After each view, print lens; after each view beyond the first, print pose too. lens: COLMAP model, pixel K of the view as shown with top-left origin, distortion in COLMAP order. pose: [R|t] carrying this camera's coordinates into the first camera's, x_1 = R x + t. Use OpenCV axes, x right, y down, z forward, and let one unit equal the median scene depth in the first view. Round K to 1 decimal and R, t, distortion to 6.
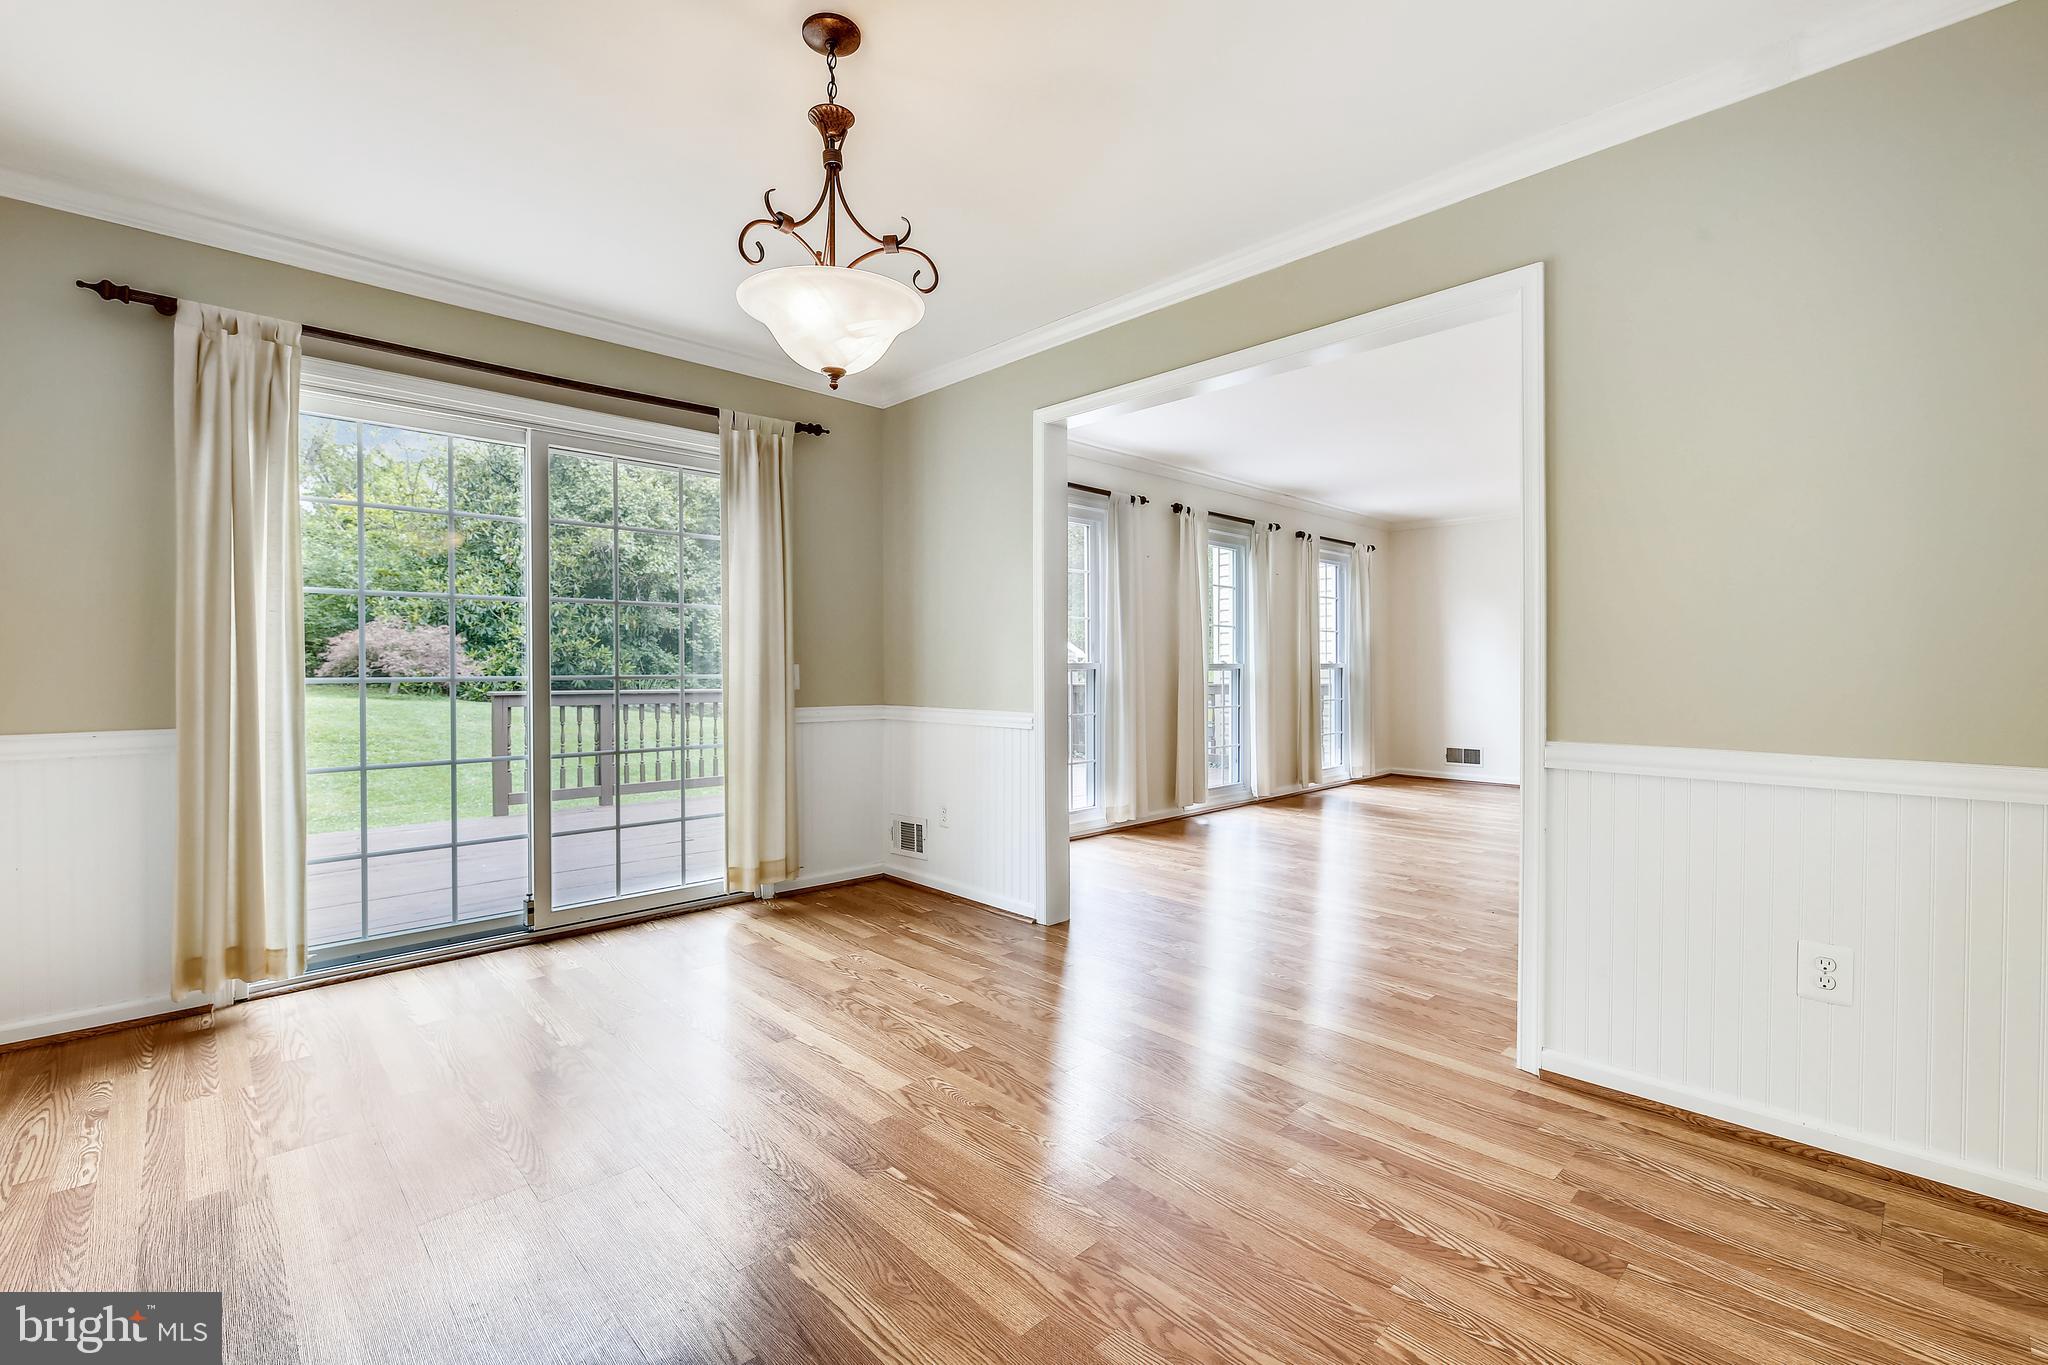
lens RADIAL K [[884.5, 0, 1024.9], [0, 884.5, 663.9], [0, 0, 1]] dist [-0.001195, -0.000665]
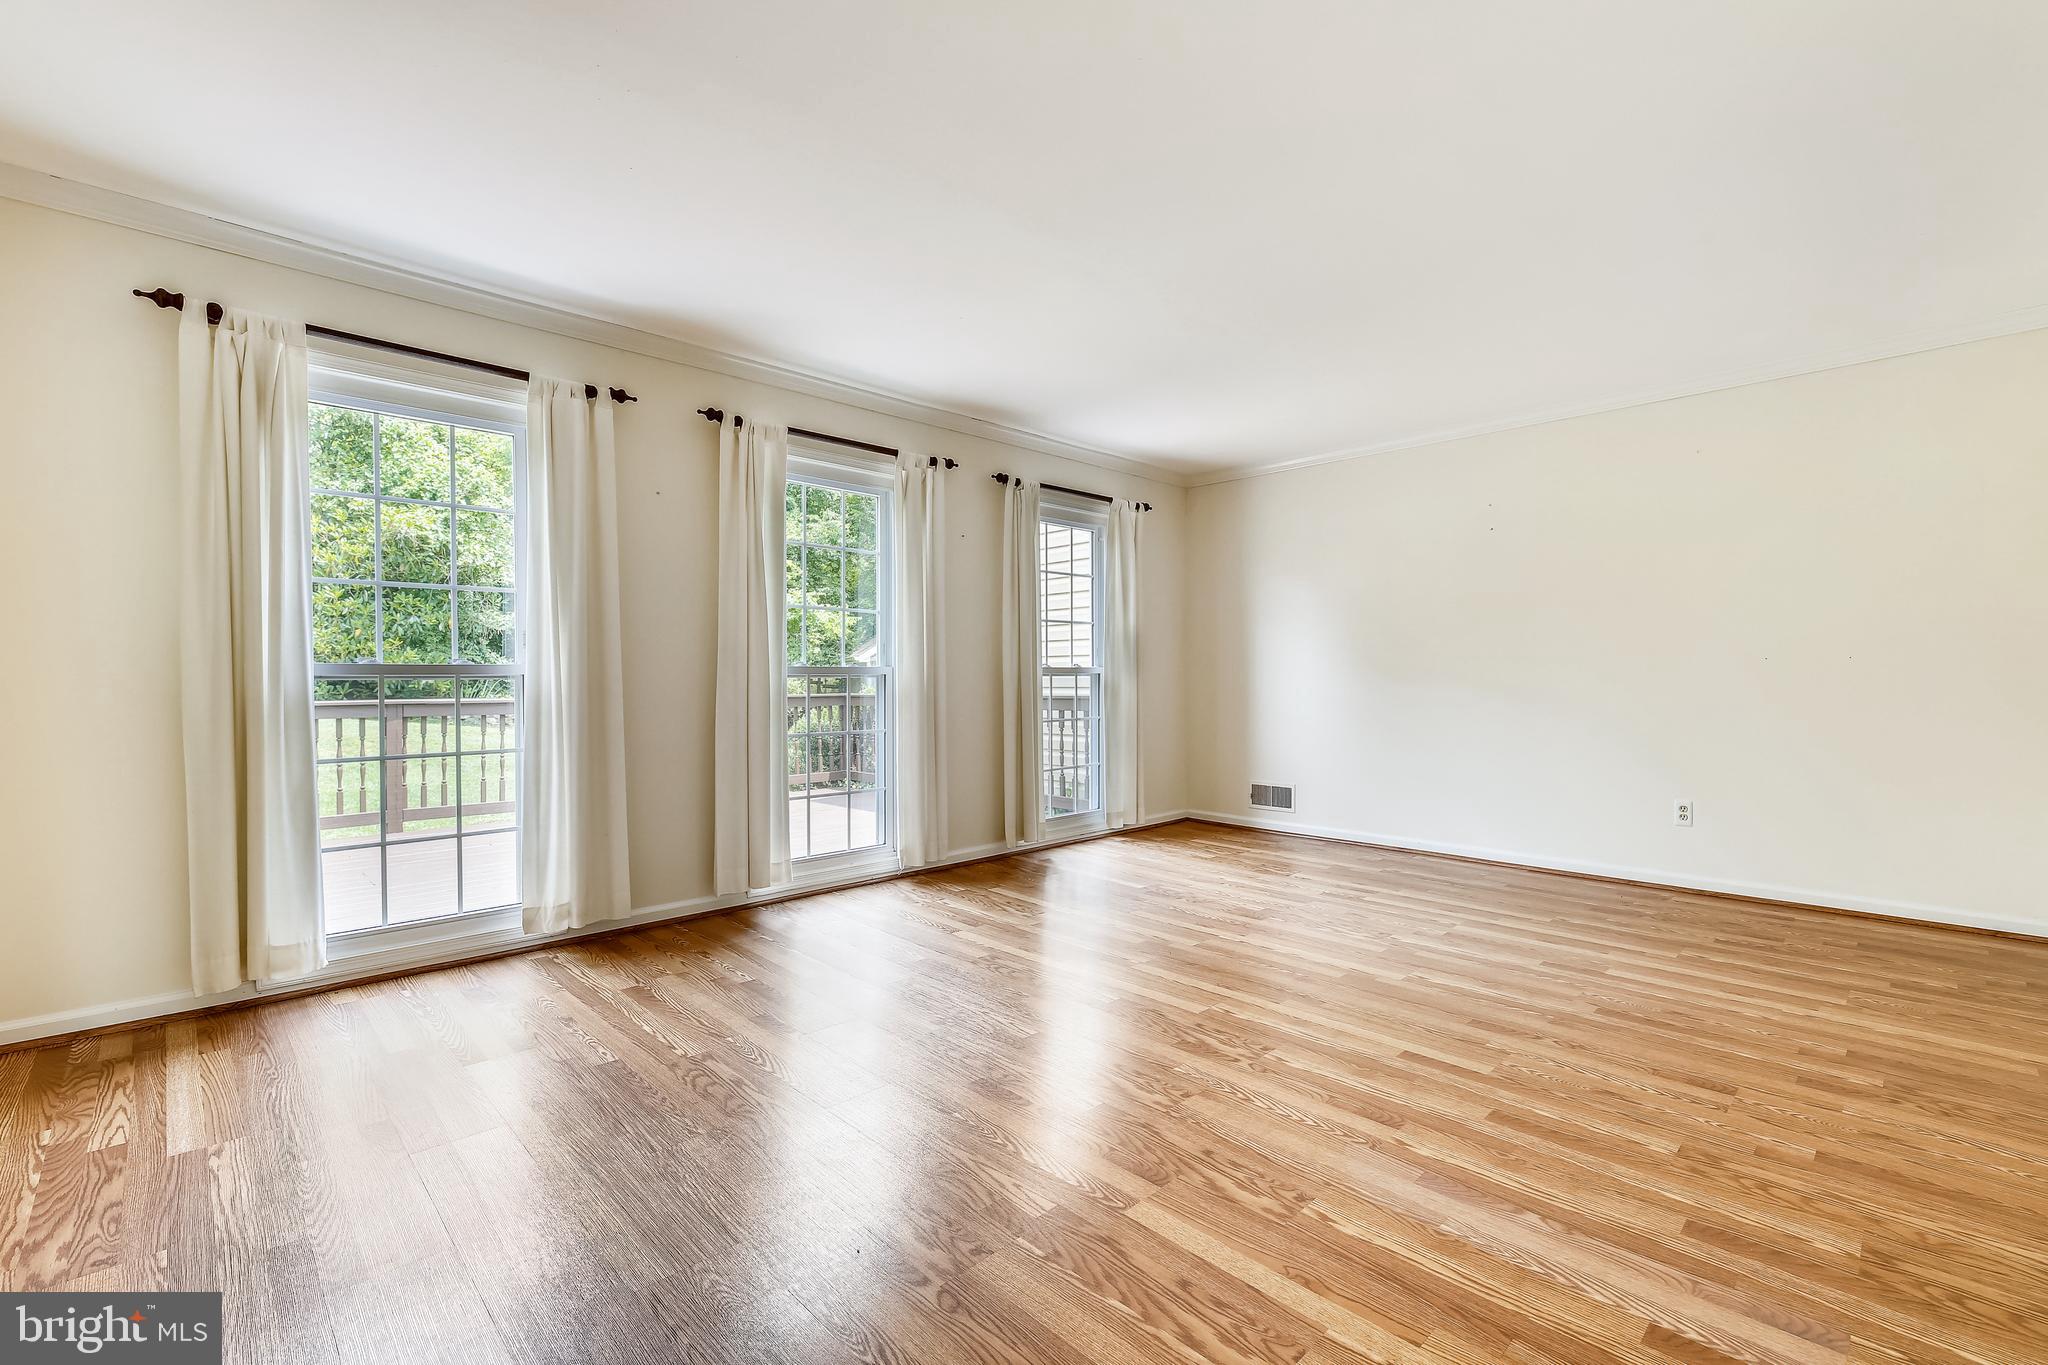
lens RADIAL K [[884.5, 0, 1022.3], [0, 884.5, 696.9], [0, 0, 1]] dist [-0.001195, -0.000665]
pose [[1.000000, -0.000352, -0.000502, 0.191008], [0.000368, 0.999508, 0.031348, 0.000242], [0.000491, -0.031348, 0.999508, 0.184095]]
